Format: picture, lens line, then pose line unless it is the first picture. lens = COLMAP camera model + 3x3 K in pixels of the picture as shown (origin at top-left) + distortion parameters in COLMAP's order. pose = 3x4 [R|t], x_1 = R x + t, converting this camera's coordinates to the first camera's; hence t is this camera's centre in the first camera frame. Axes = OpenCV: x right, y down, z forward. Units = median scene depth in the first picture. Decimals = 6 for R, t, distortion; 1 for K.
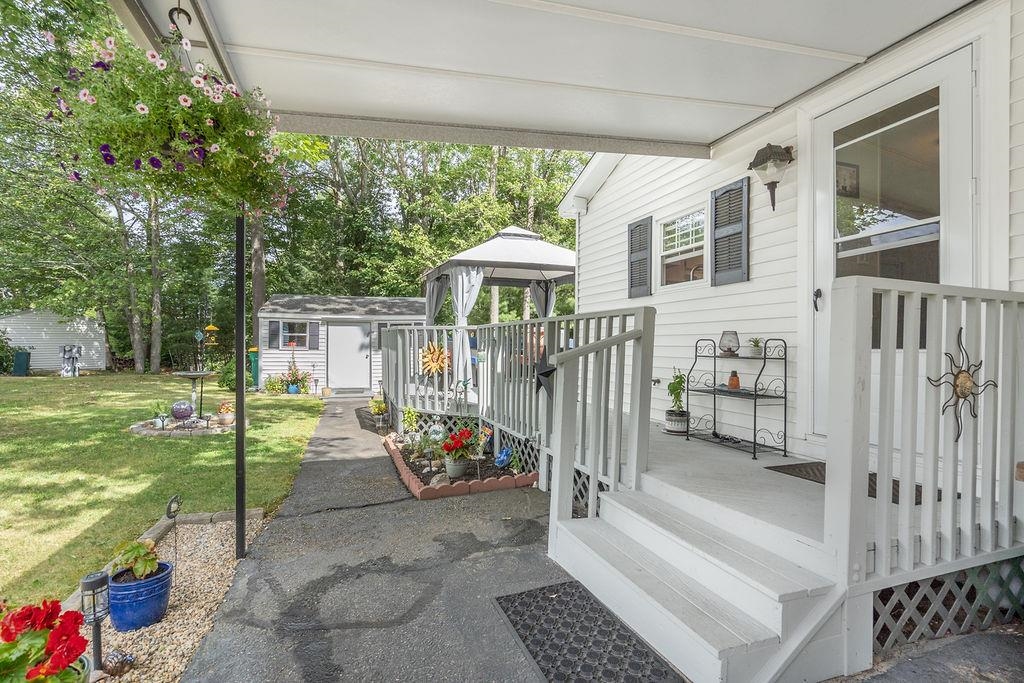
lens RADIAL K [[461.8, 0, 508.9], [0, 461.8, 343.8], [0, 0, 1]] dist [0.000943, 0.000385]
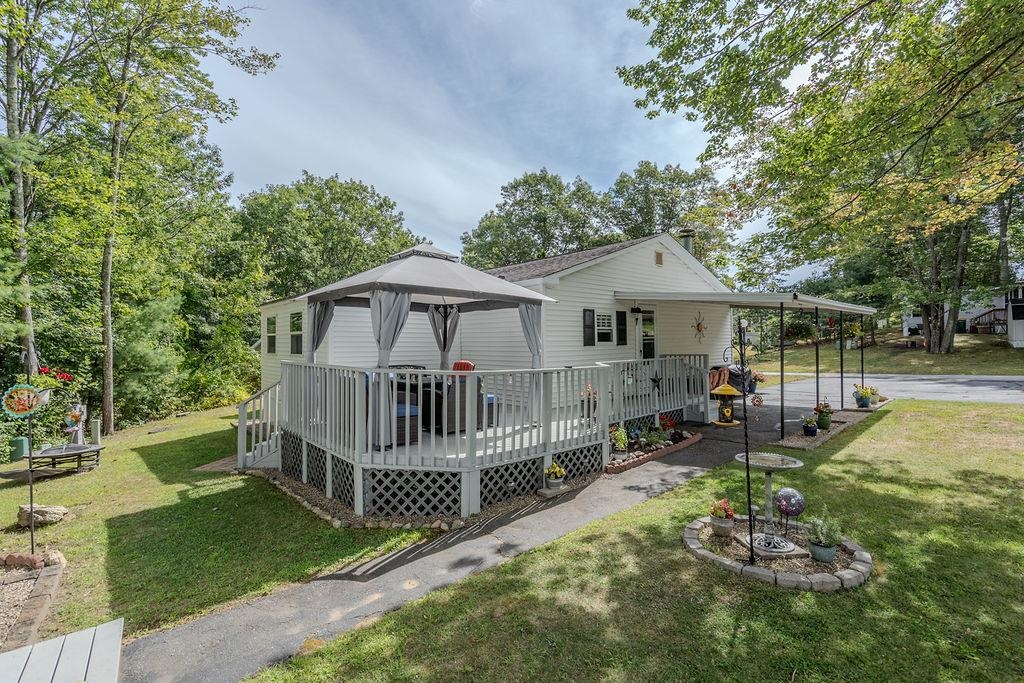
lens RADIAL K [[466.0, 0, 509.9], [0, 466.0, 338.3], [0, 0, 1]] dist [0.001021, 0.000657]
pose [[-0.371780, 0.001118, 0.928320, -0.620340], [0.007248, 0.999972, 0.001699, -0.056805], [-0.928293, 0.007360, -0.371778, 0.853329]]
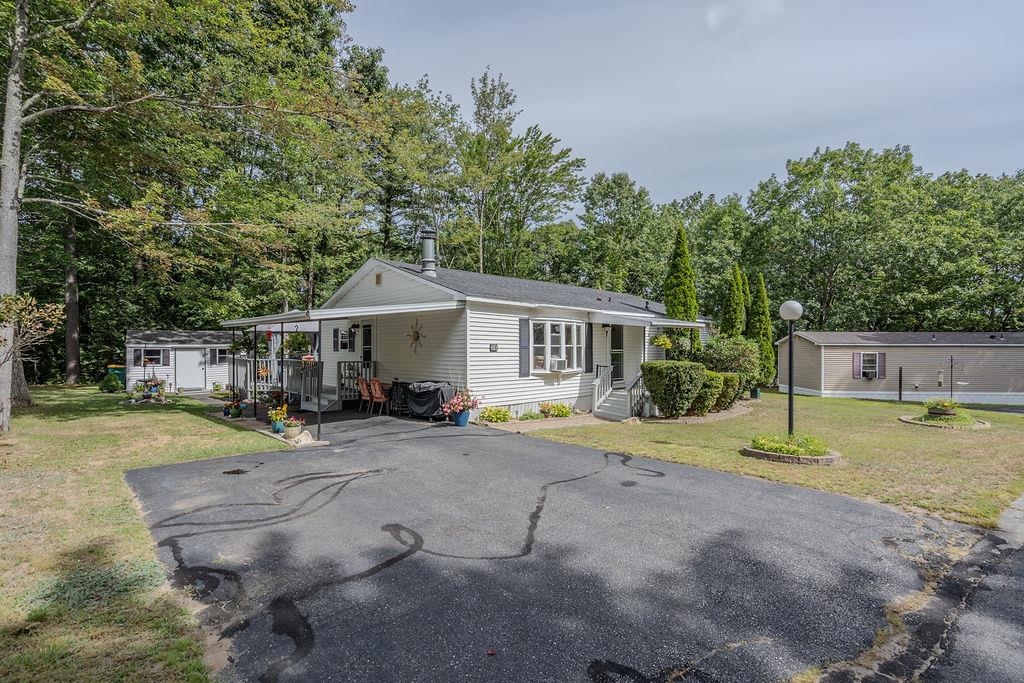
lens RADIAL K [[461.8, 0, 508.9], [0, 461.8, 343.8], [0, 0, 1]] dist [0.000943, 0.000385]
pose [[0.913014, -0.004451, 0.407905, 0.024263], [0.005807, 0.999981, -0.002087, -0.057152], [-0.407888, 0.004274, 0.913022, -1.040272]]
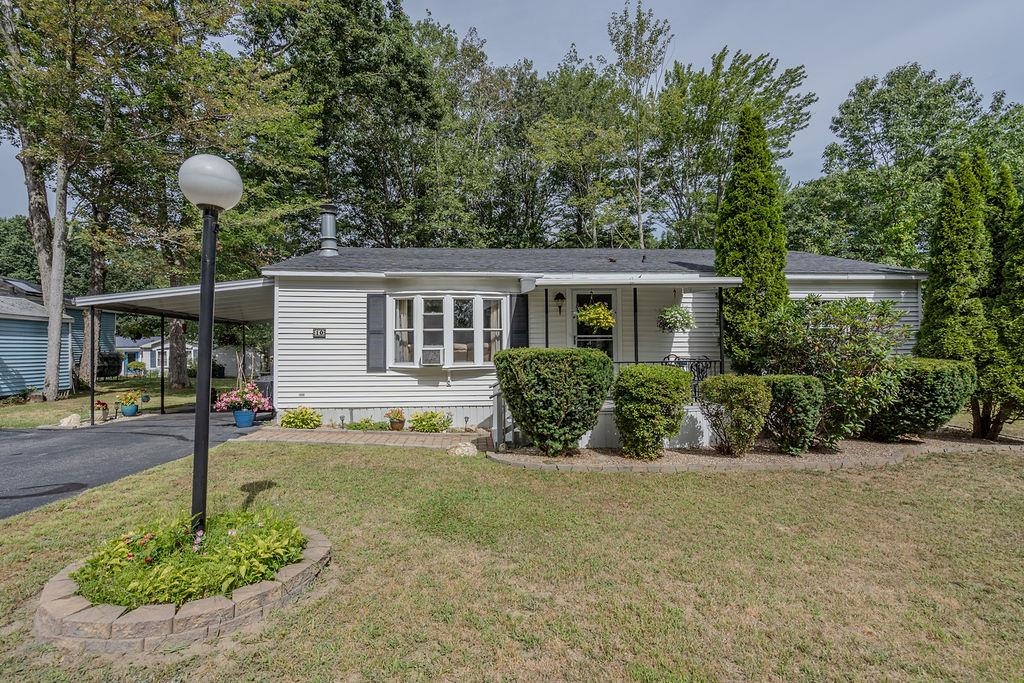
lens RADIAL K [[464.3, 0, 510.8], [0, 464.3, 338.3], [0, 0, 1]] dist [-0.000690, 0.000105]
pose [[0.964888, -0.026406, -0.261331, 0.889158], [0.016558, 0.999070, -0.039816, -0.007243], [0.262139, 0.034091, 0.964428, -0.798087]]
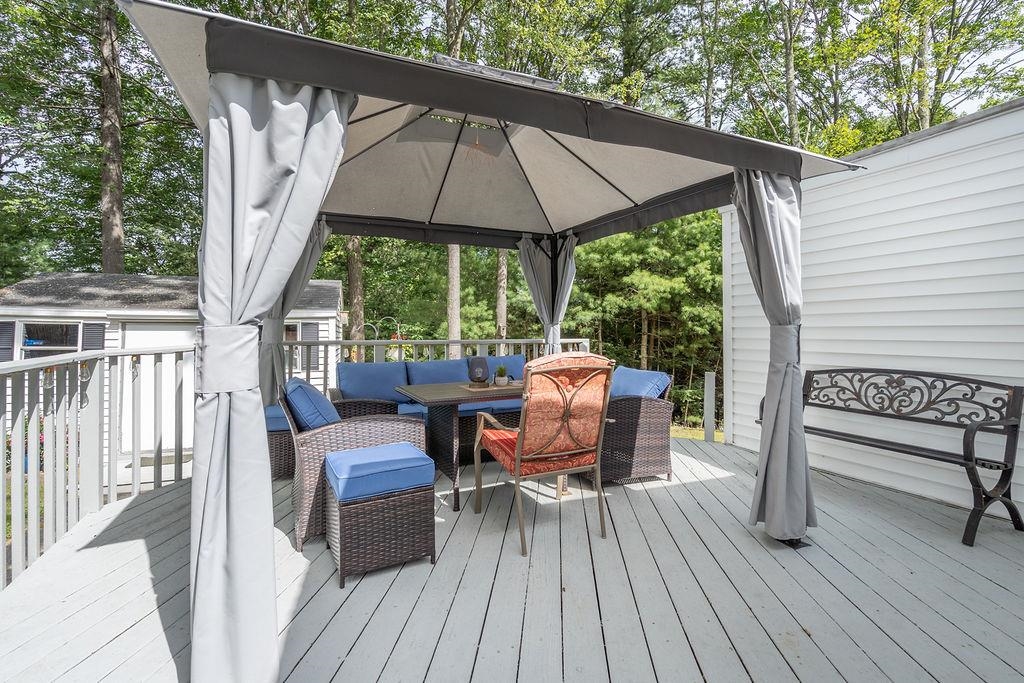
lens RADIAL K [[455.0, 0, 507.8], [0, 455.0, 344.2], [0, 0, 1]] dist [-0.002485, -0.000215]
pose [[0.998930, -0.006455, 0.045797, 0.010937], [0.005748, 0.999863, 0.015551, -0.029693], [-0.045891, -0.015271, 0.998830, 0.494883]]
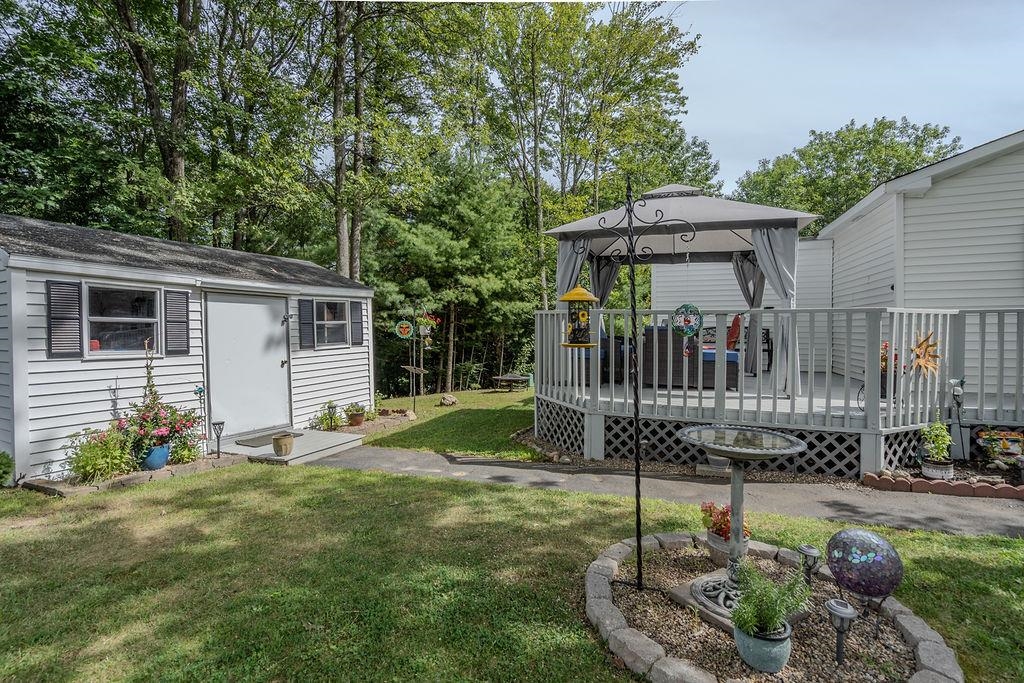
lens RADIAL K [[464.3, 0, 510.8], [0, 464.3, 338.3], [0, 0, 1]] dist [-0.000690, 0.000105]
pose [[0.655093, -0.023073, 0.755196, -0.560148], [0.013368, 0.999731, 0.018948, -0.007507], [-0.755430, -0.002317, 0.655226, 0.501864]]
